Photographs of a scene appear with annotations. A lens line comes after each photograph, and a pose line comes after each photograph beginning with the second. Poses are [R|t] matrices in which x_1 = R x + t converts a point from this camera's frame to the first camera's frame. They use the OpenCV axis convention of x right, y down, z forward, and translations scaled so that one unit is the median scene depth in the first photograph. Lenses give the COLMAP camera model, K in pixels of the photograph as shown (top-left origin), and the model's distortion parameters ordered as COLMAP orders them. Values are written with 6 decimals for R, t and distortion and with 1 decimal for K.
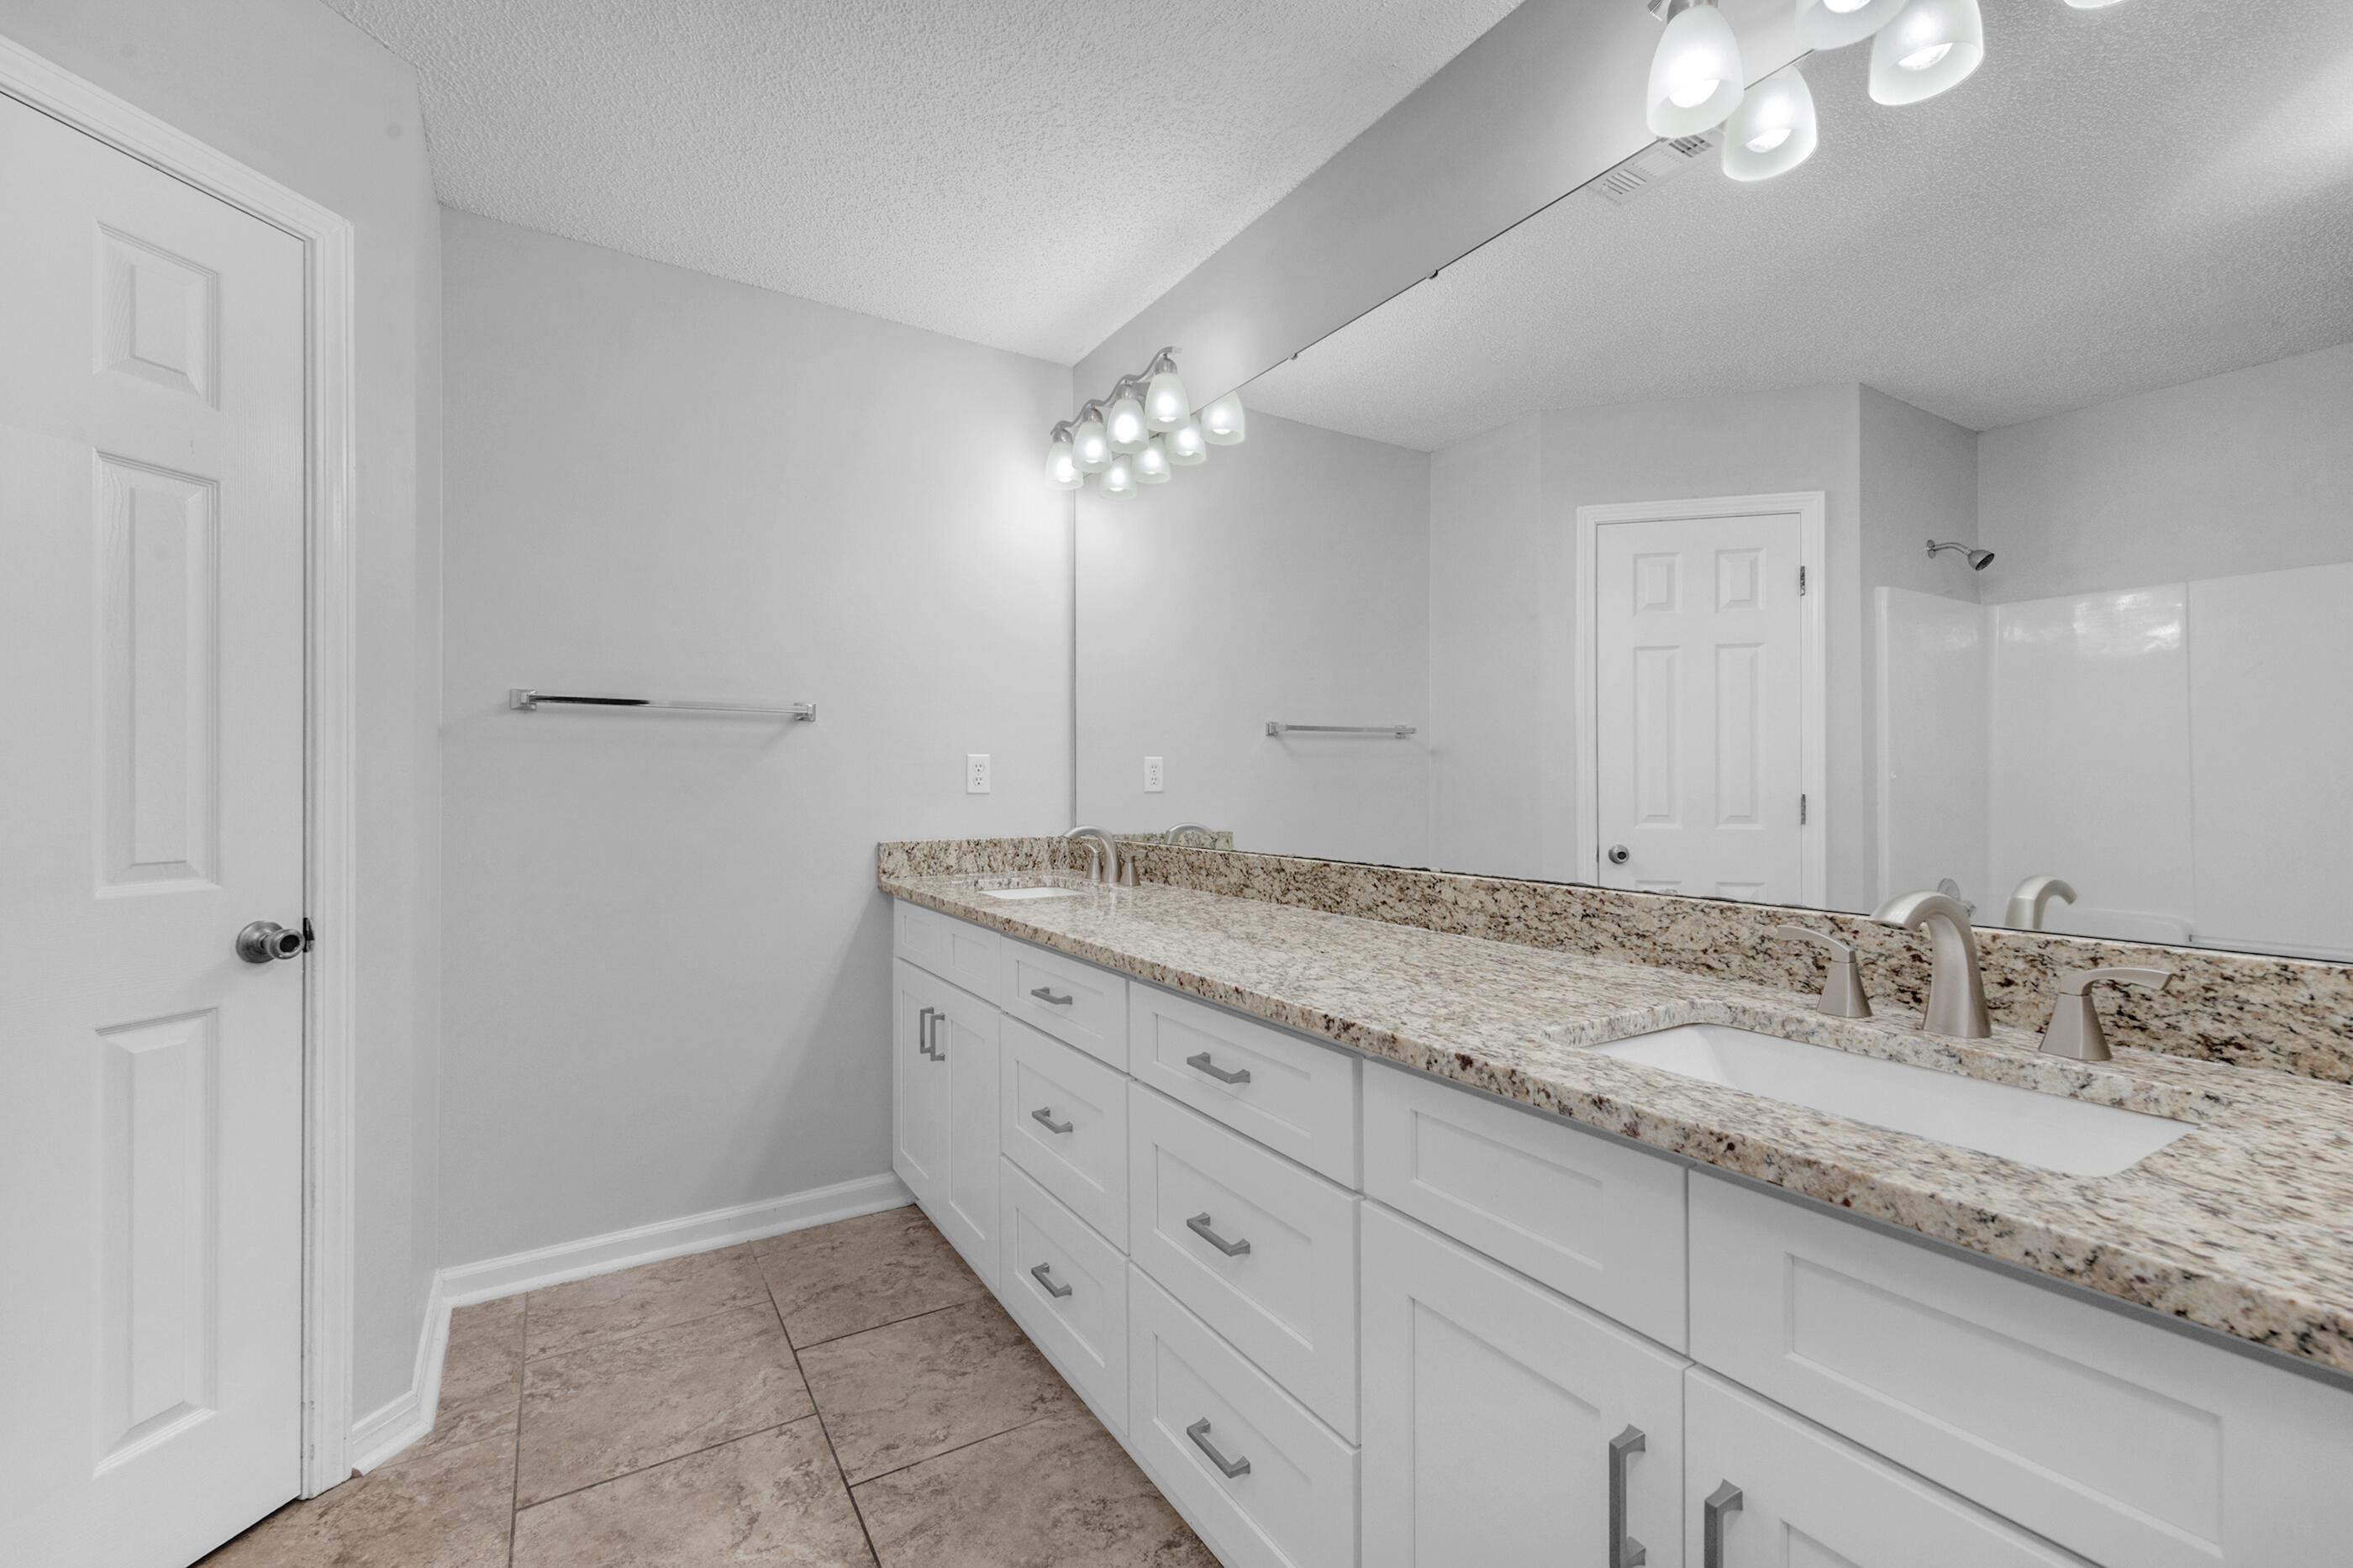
lens RADIAL K [[1005.4, 0, 1176.5], [0, 1005.4, 784.0], [0, 0, 1]] dist [0.025073, -0.009847]
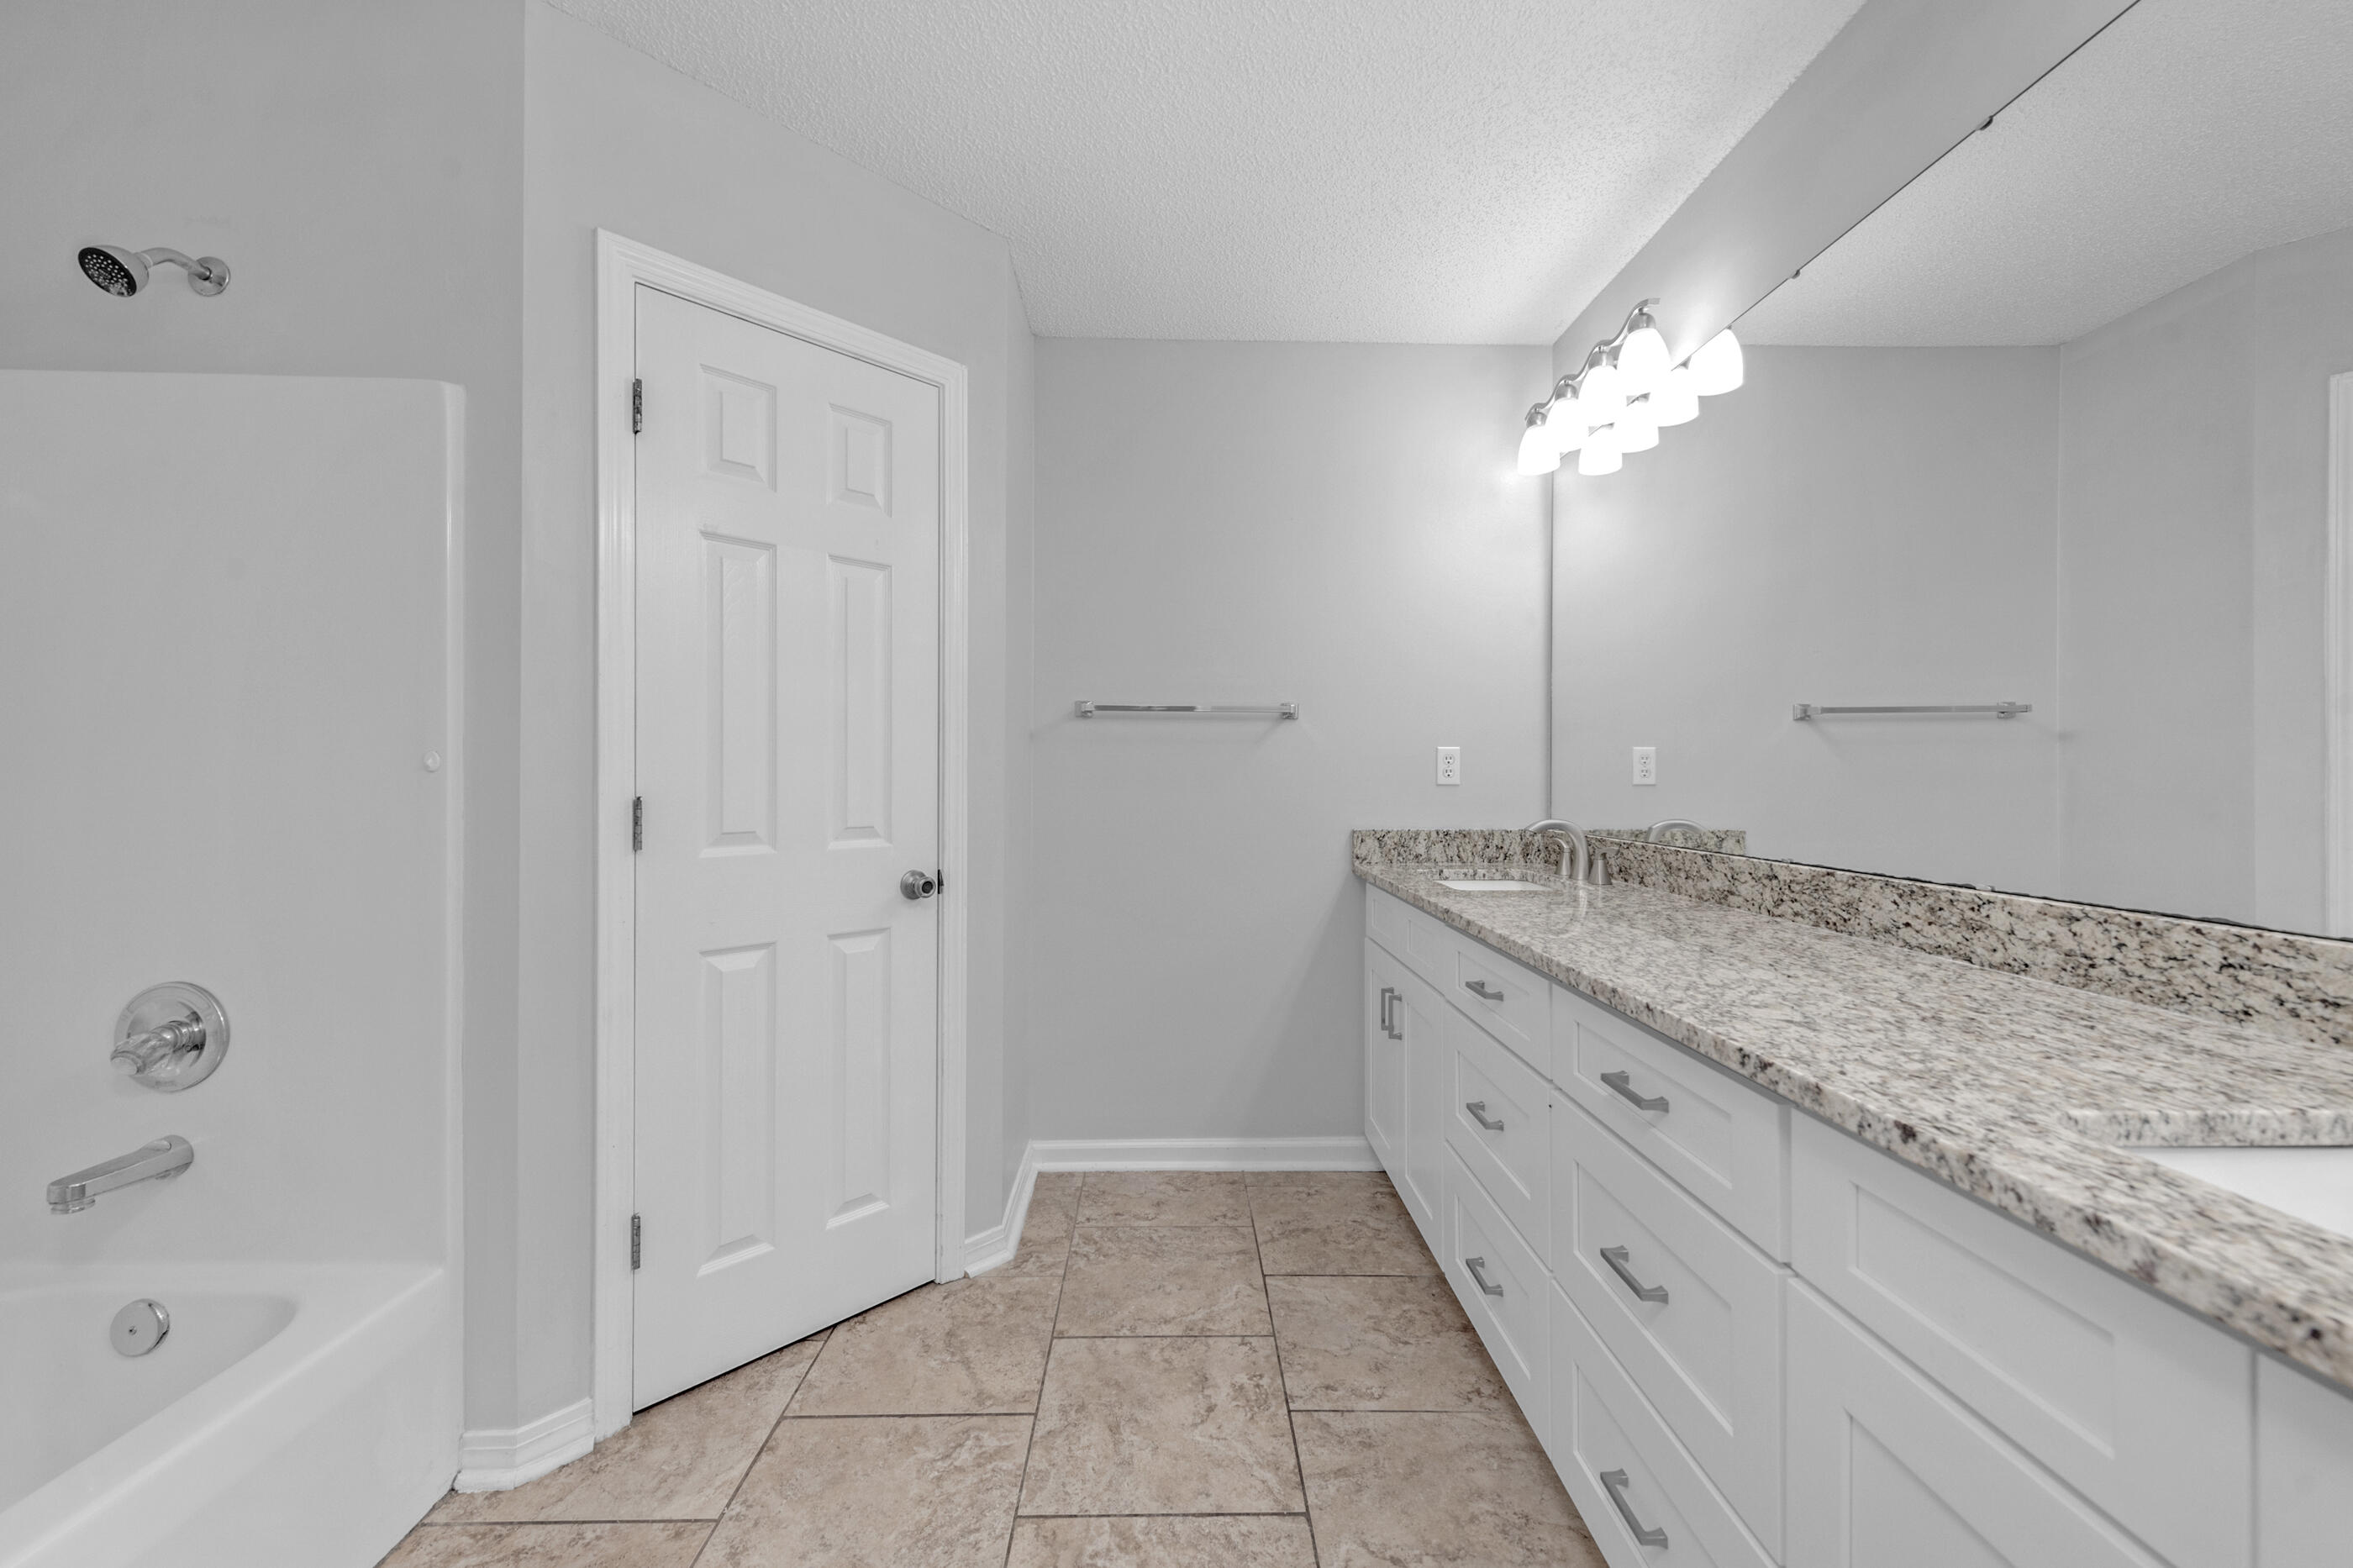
lens RADIAL K [[956.9, 0, 1186.0], [0, 956.9, 779.0], [0, 0, 1]] dist [0.022417, -0.007484]
pose [[0.856294, 0.004440, -0.516469, 0.110933], [-0.002539, 0.999987, 0.004388, -0.000472], [0.516482, -0.002447, 0.856295, 0.039681]]
